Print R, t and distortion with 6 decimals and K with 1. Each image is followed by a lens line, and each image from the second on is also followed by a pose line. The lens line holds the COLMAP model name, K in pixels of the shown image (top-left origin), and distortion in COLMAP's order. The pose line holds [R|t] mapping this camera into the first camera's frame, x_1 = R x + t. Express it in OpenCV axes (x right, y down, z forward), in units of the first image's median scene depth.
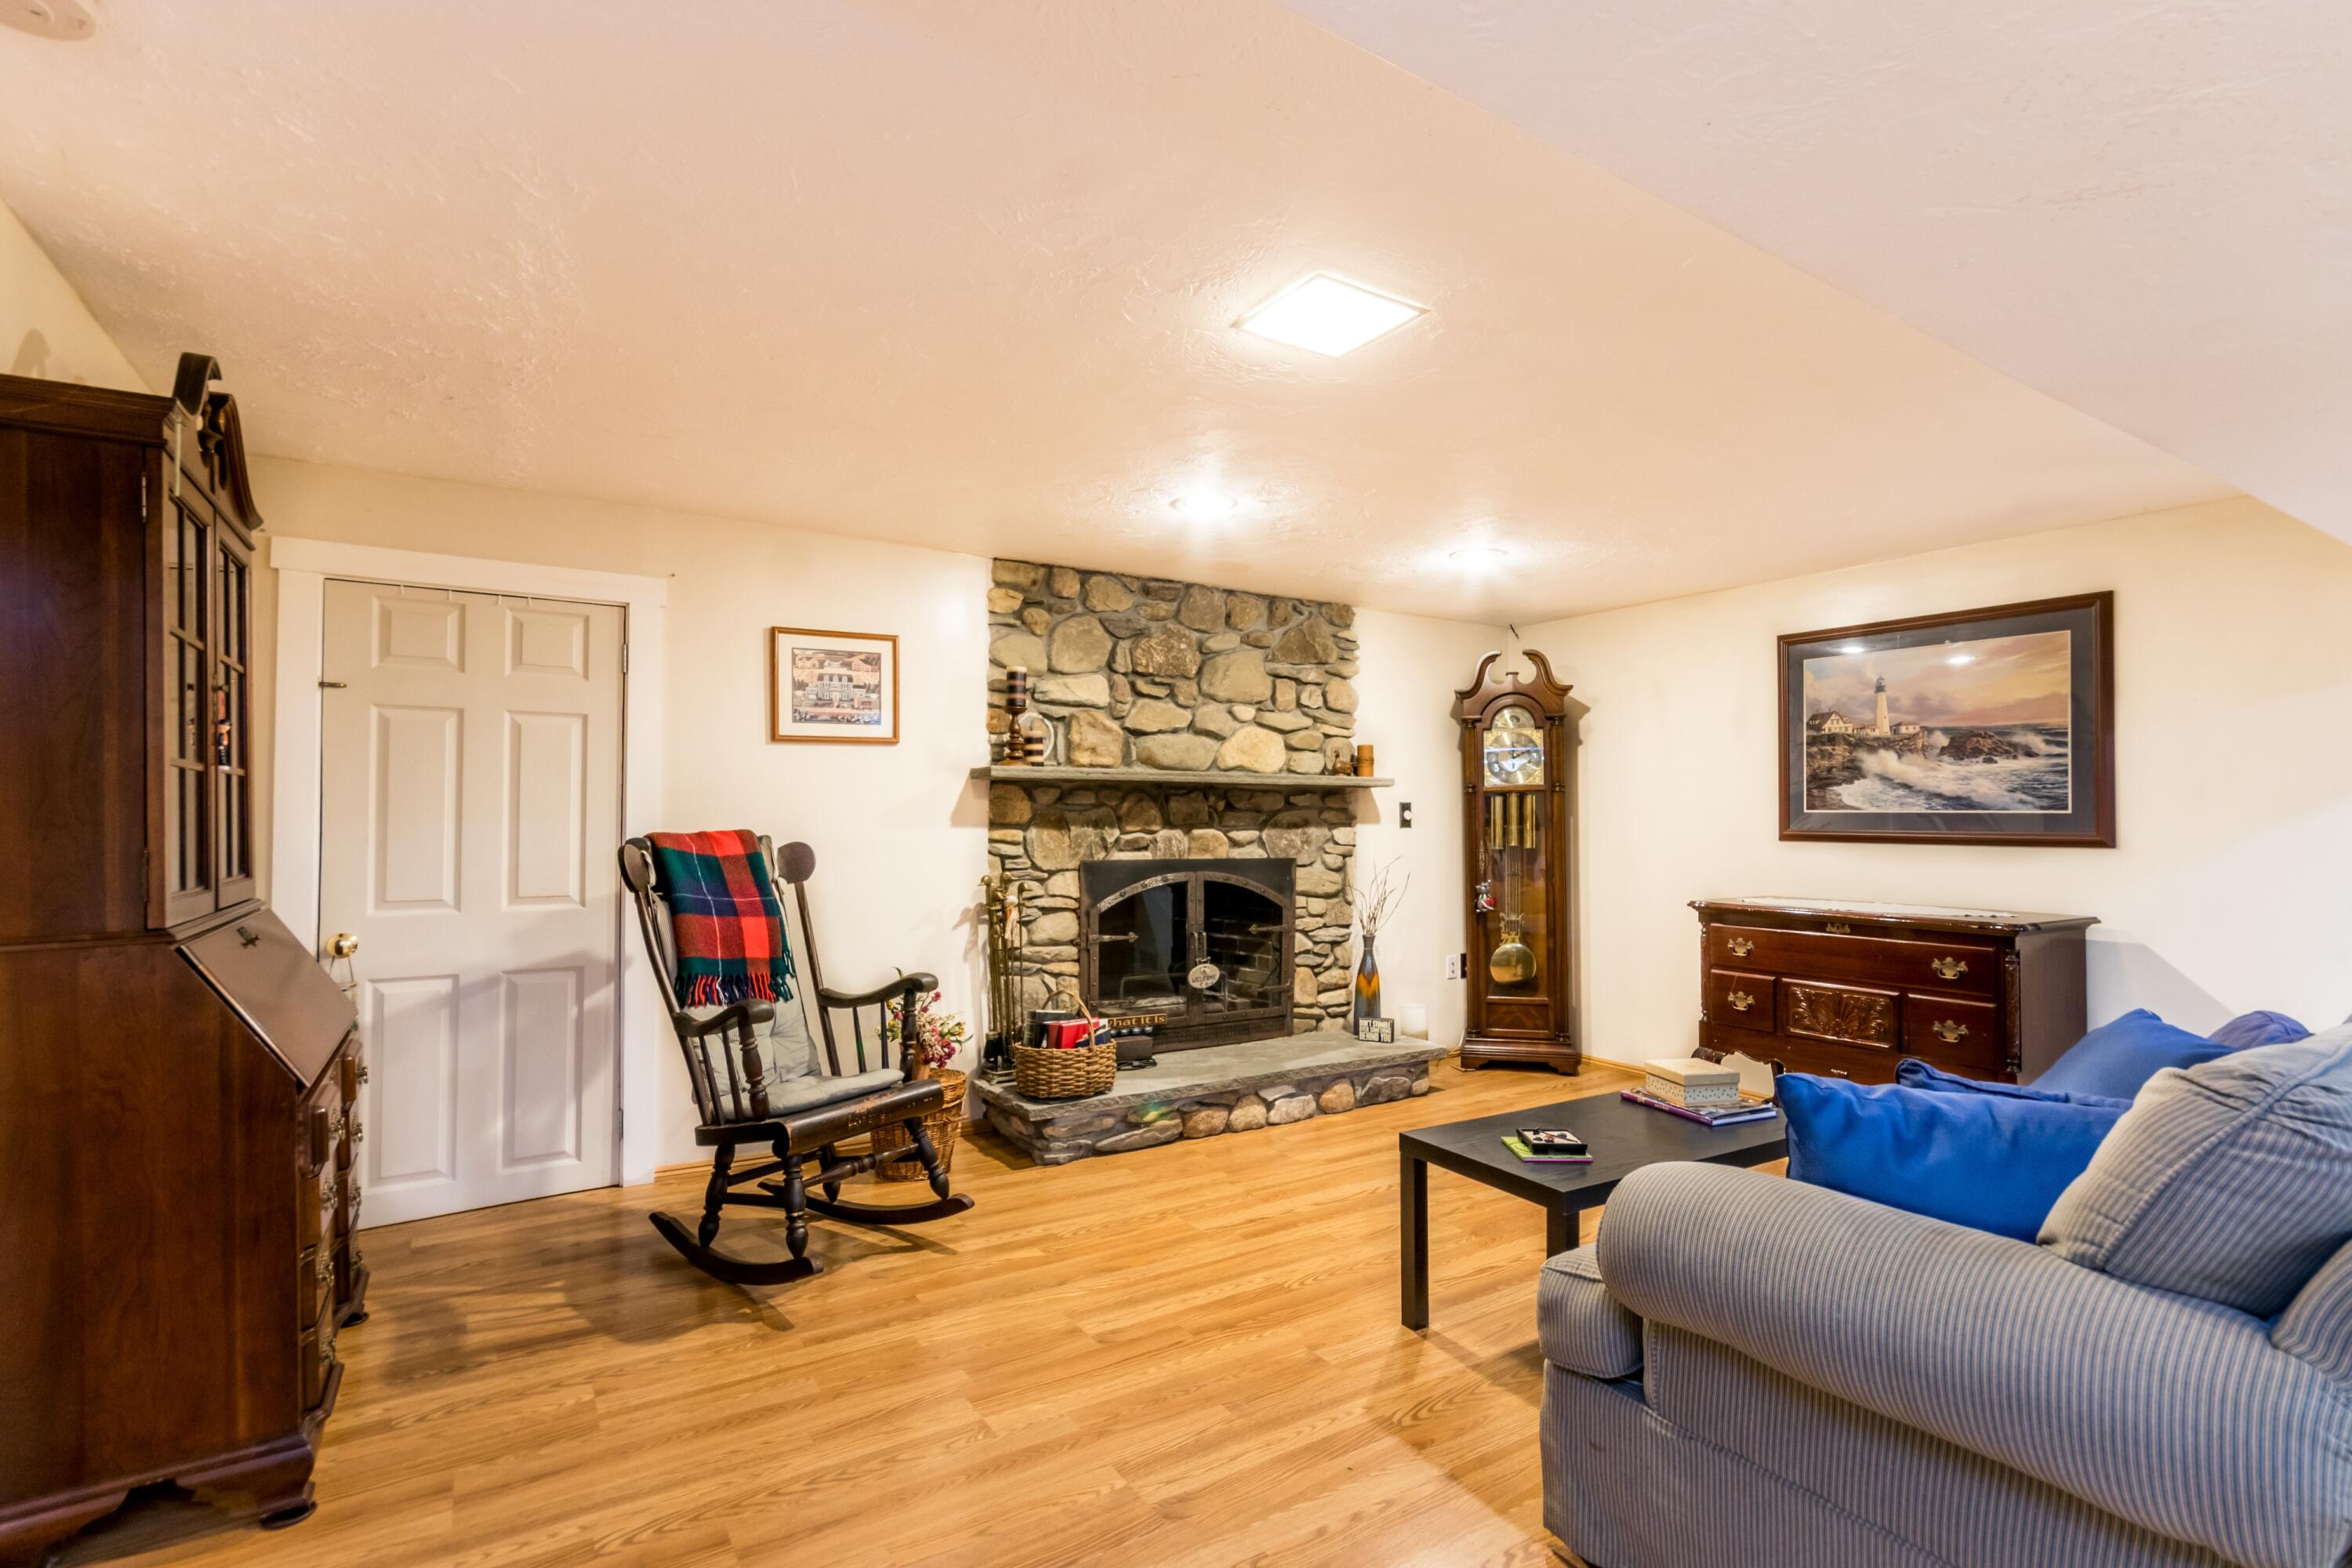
lens RADIAL K [[1108.2, 0, 1177.7], [0, 1108.2, 793.3], [0, 0, 1]] dist [-0.016292, 0.020710]
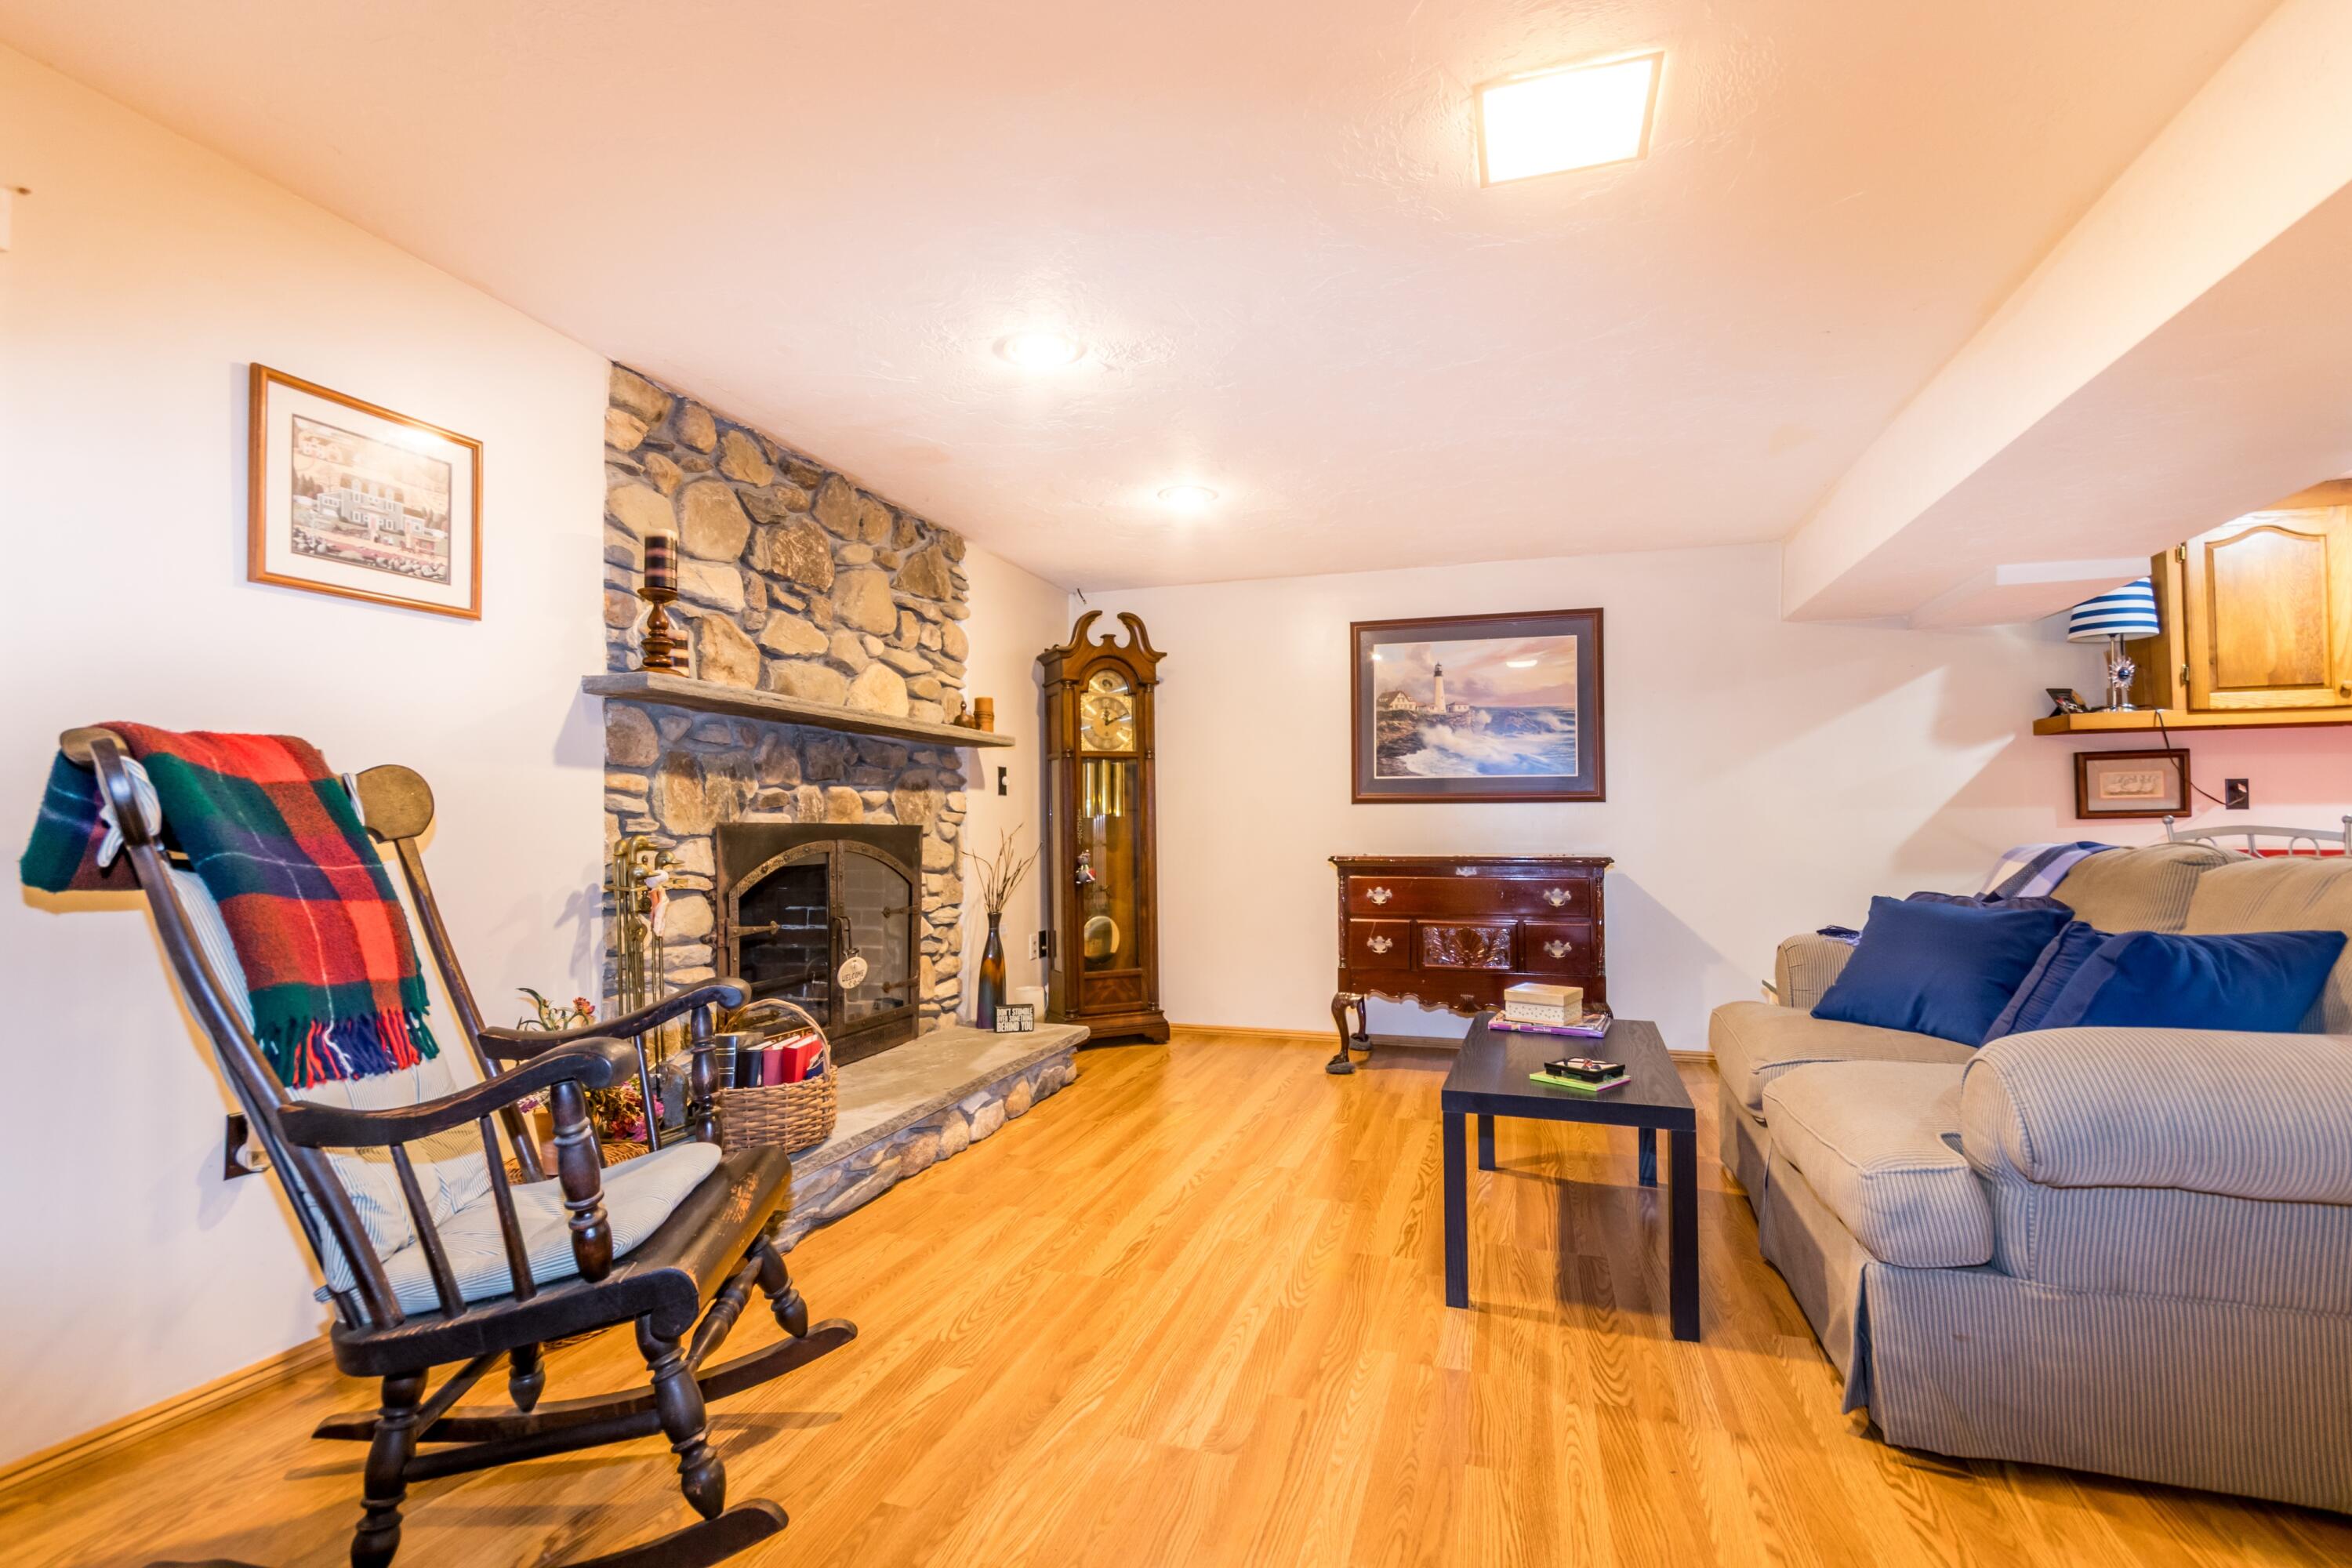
lens RADIAL K [[1083.0, 0, 1174.8], [0, 1083.0, 792.8], [0, 0, 1]] dist [0.001539, 0.000108]
pose [[0.765344, 0.014418, 0.643460, -0.312240], [-0.007471, 0.999881, -0.013517, 0.049158], [-0.643578, 0.005538, 0.765360, 0.281555]]
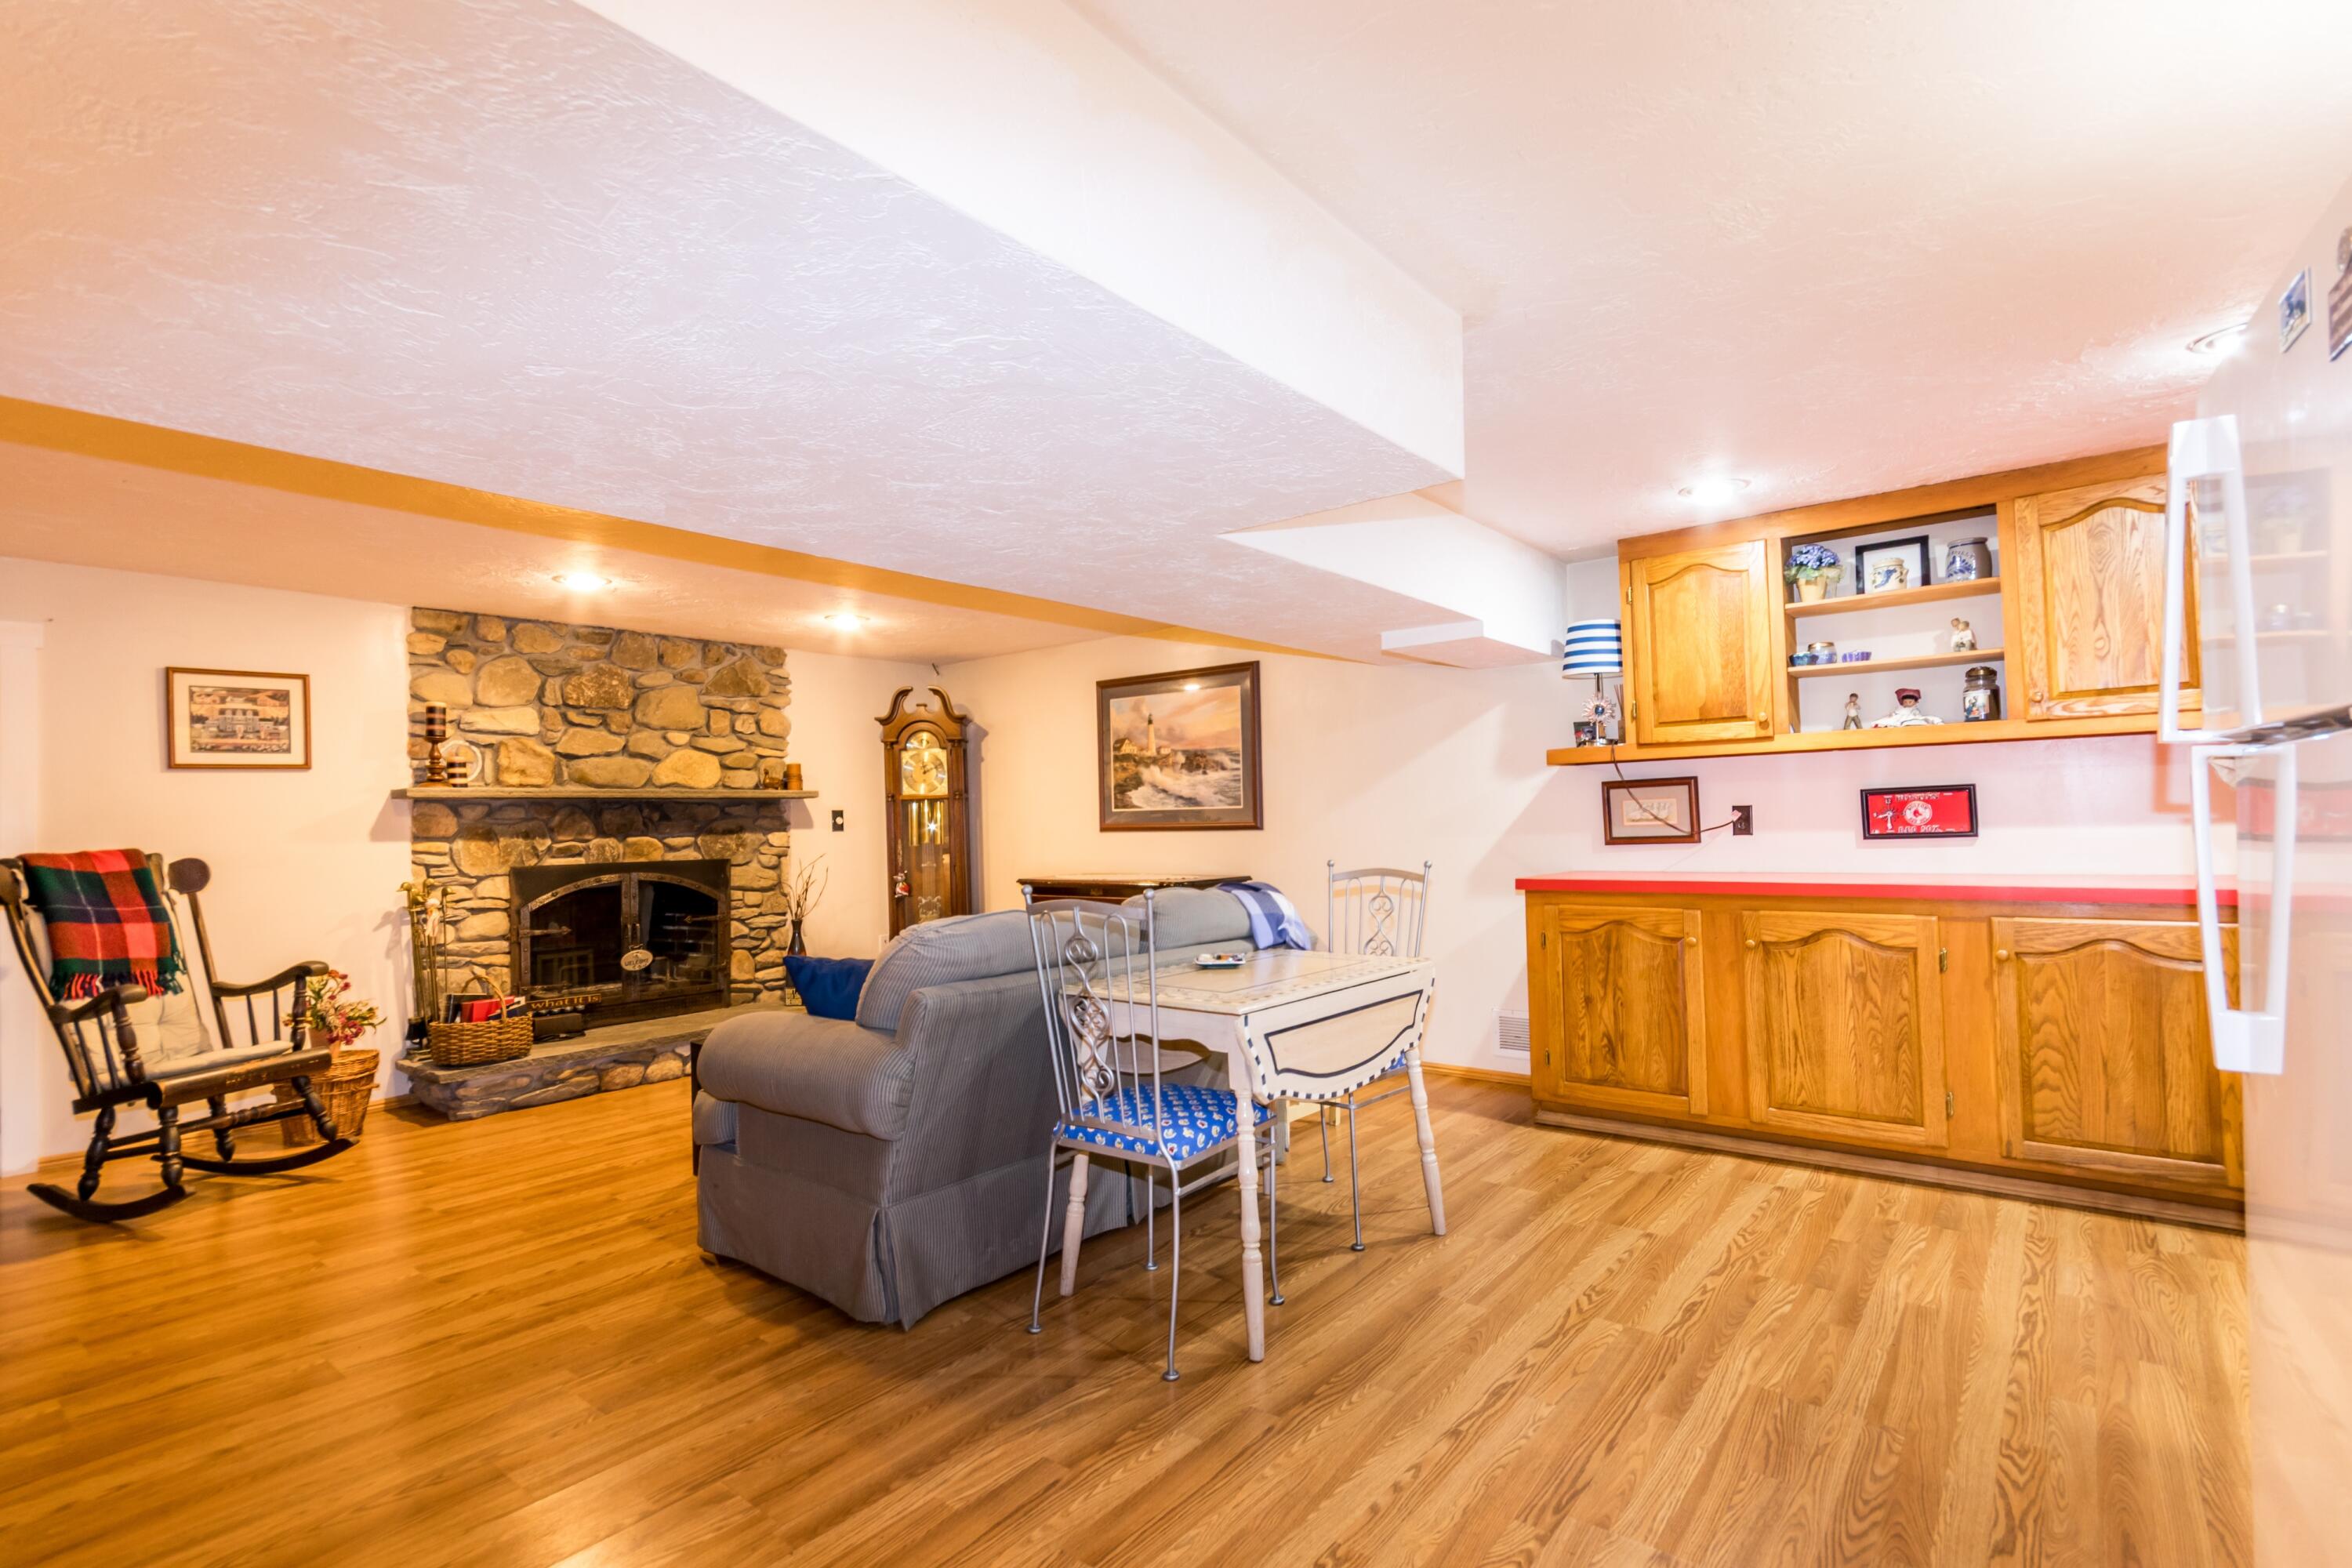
lens RADIAL K [[1117.5, 0, 1186.0], [0, 1117.5, 796.4], [0, 0, 1]] dist [0.001882, 0.000083]
pose [[0.945203, -0.019269, 0.325915, 0.203755], [0.020272, 0.999794, 0.000318, 0.000576], [-0.325854, 0.006306, 0.945399, -0.347550]]
